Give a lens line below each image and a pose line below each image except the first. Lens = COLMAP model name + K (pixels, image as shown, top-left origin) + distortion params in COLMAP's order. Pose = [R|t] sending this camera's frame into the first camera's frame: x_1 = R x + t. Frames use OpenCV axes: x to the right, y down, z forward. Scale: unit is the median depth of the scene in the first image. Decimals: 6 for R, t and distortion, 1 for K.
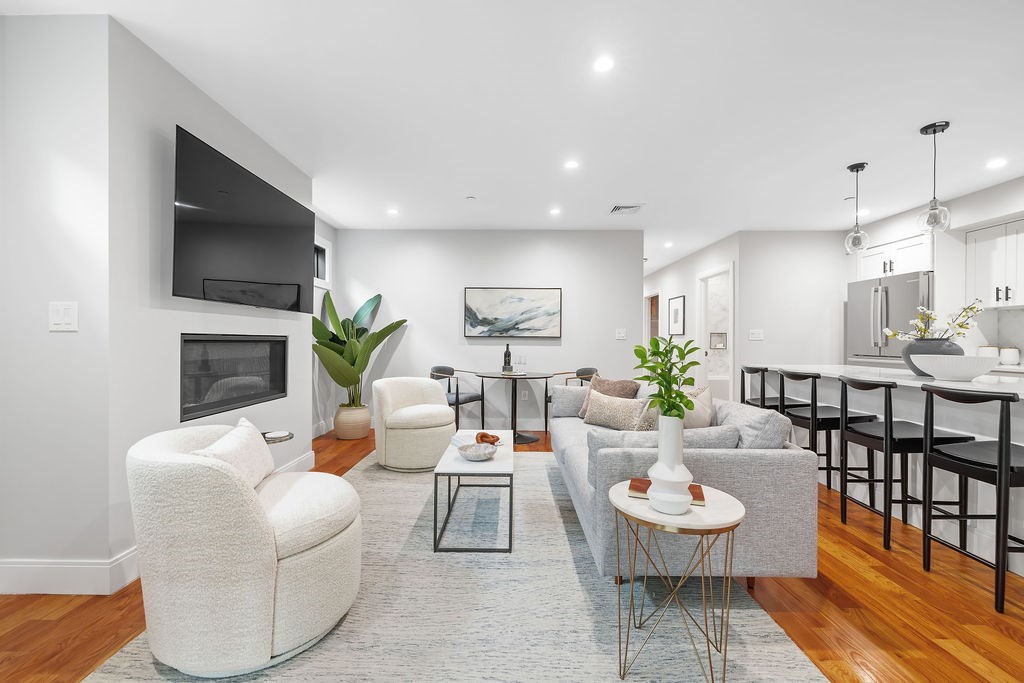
lens RADIAL K [[431.0, 0, 505.8], [0, 431.0, 339.8], [0, 0, 1]] dist [0.000794, 0.001078]
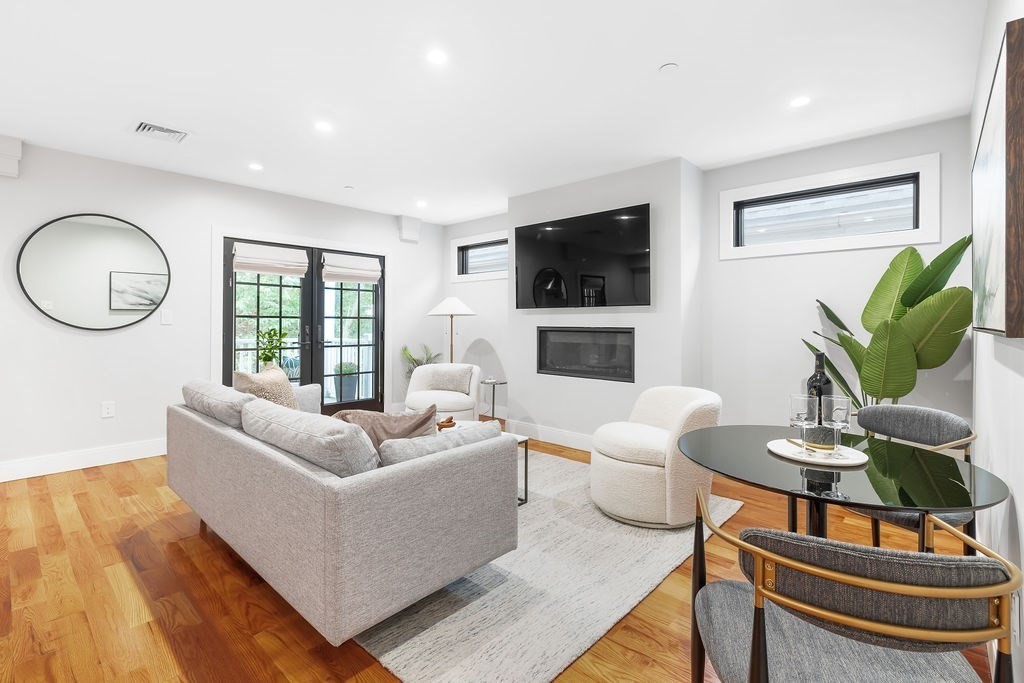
lens RADIAL K [[463.3, 0, 503.0], [0, 463.3, 319.8], [0, 0, 1]] dist [-0.004838, 0.000305]
pose [[-0.666425, -0.012588, -0.745466, 0.379963], [-0.005251, 0.999912, -0.012191, -0.008686], [0.745554, -0.004210, -0.666432, 0.984191]]
